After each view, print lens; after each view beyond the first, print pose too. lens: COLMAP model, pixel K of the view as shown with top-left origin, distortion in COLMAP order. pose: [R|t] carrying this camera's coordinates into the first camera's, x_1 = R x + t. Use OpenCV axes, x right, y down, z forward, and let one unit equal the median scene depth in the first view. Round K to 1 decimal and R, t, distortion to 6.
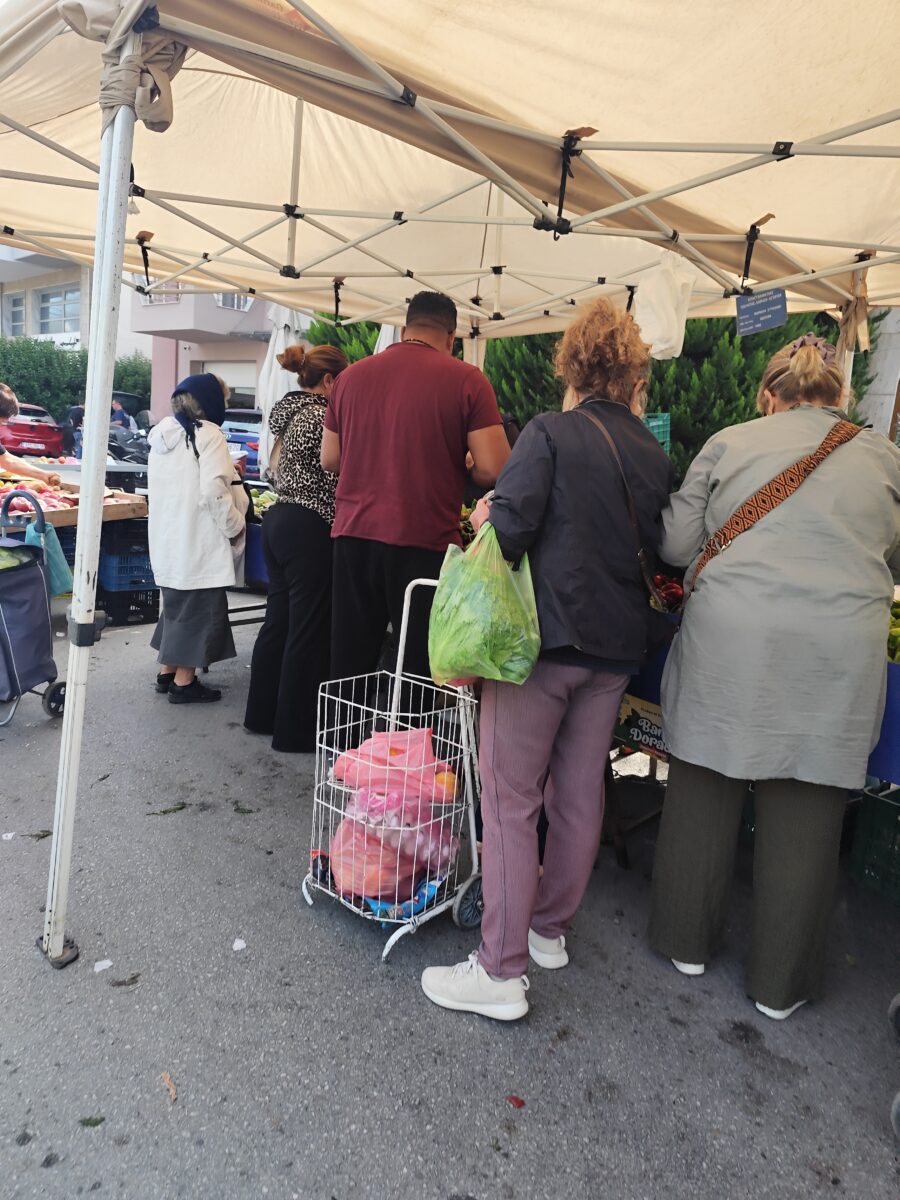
lens RADIAL K [[839.3, 0, 446.7], [0, 839.3, 604.6], [0, 0, 1]] dist [0.031684, -0.026722]
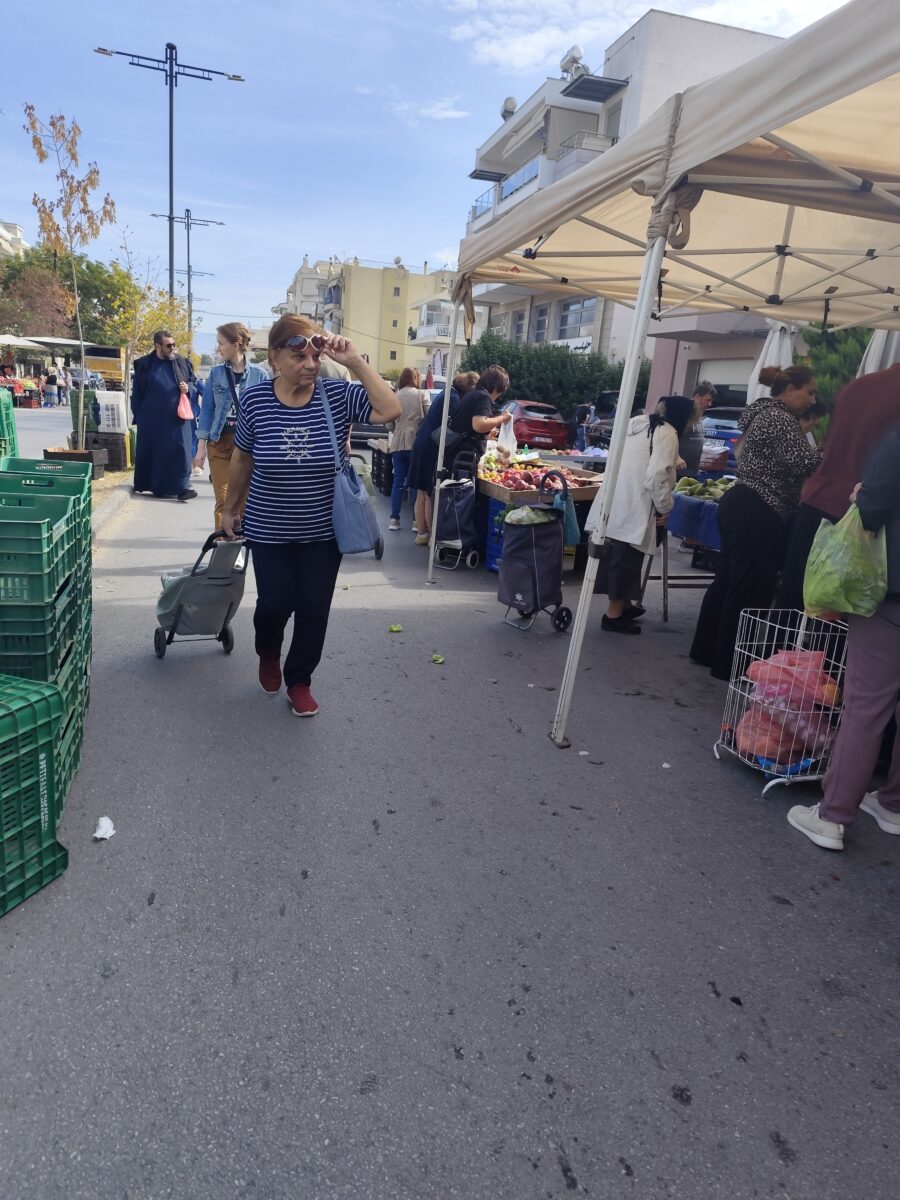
lens RADIAL K [[809.2, 0, 455.0], [0, 809.2, 597.3], [0, 0, 1]] dist [-0.008435, -0.005302]
pose [[0.849497, 0.115853, -0.514717, 0.137526], [-0.113894, 0.992858, 0.035501, 0.083728], [0.515154, 0.028465, 0.856625, -0.430592]]
